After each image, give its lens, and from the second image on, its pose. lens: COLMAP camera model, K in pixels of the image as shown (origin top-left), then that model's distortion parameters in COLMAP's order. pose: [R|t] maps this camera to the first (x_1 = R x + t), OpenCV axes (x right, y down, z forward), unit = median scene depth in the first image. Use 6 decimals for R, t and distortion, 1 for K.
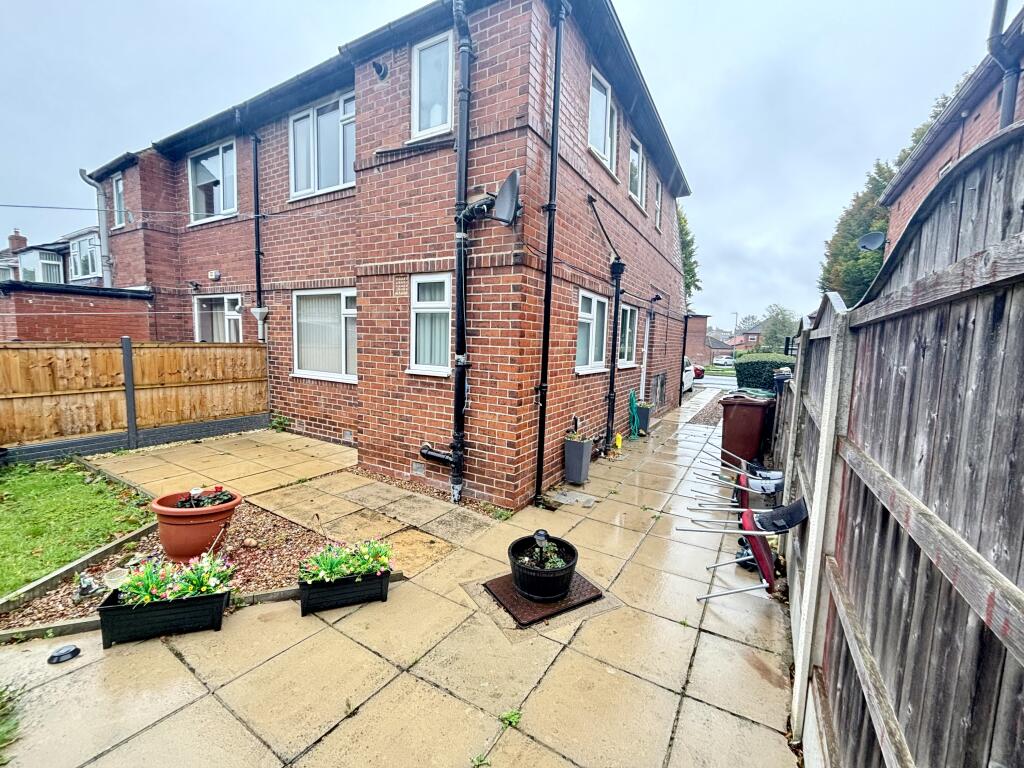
lens RADIAL K [[416.4, 0, 512.4], [0, 416.4, 381.8], [0, 0, 1]] dist [-0.000896, 0.000270]
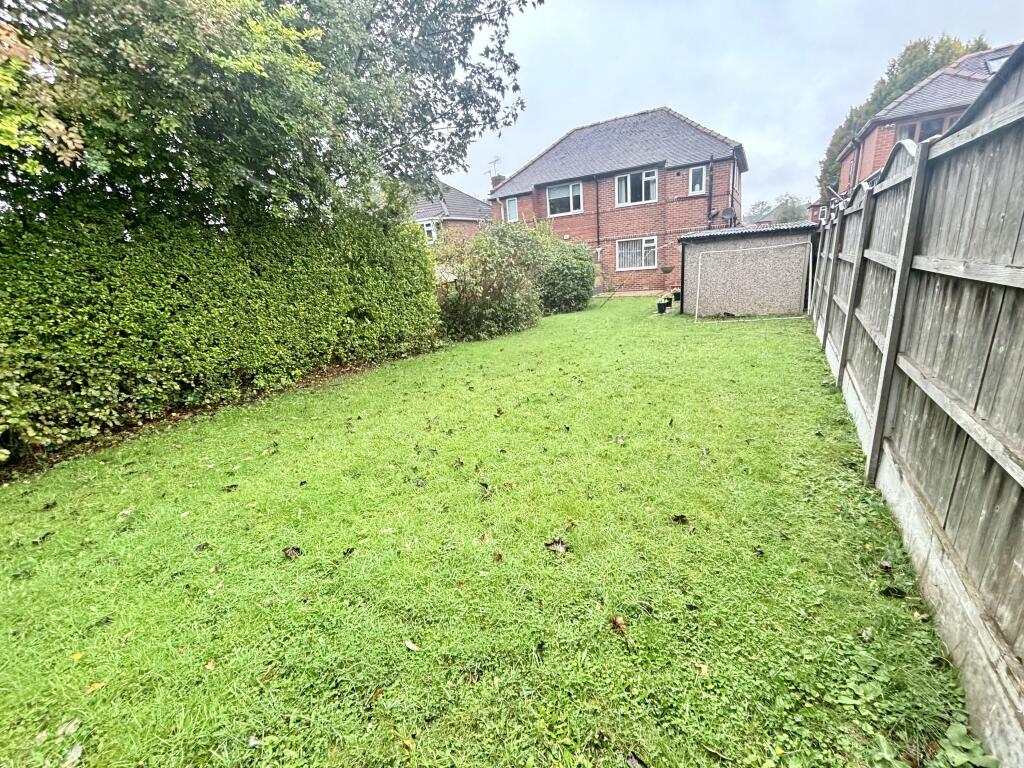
lens RADIAL K [[416.4, 0, 512.4], [0, 416.4, 381.8], [0, 0, 1]] dist [-0.000896, 0.000270]
pose [[0.992669, -0.118128, -0.025563, -1.581947], [0.120829, 0.974898, 0.187012, 0.134418], [0.002830, -0.188730, 0.982025, -2.450040]]
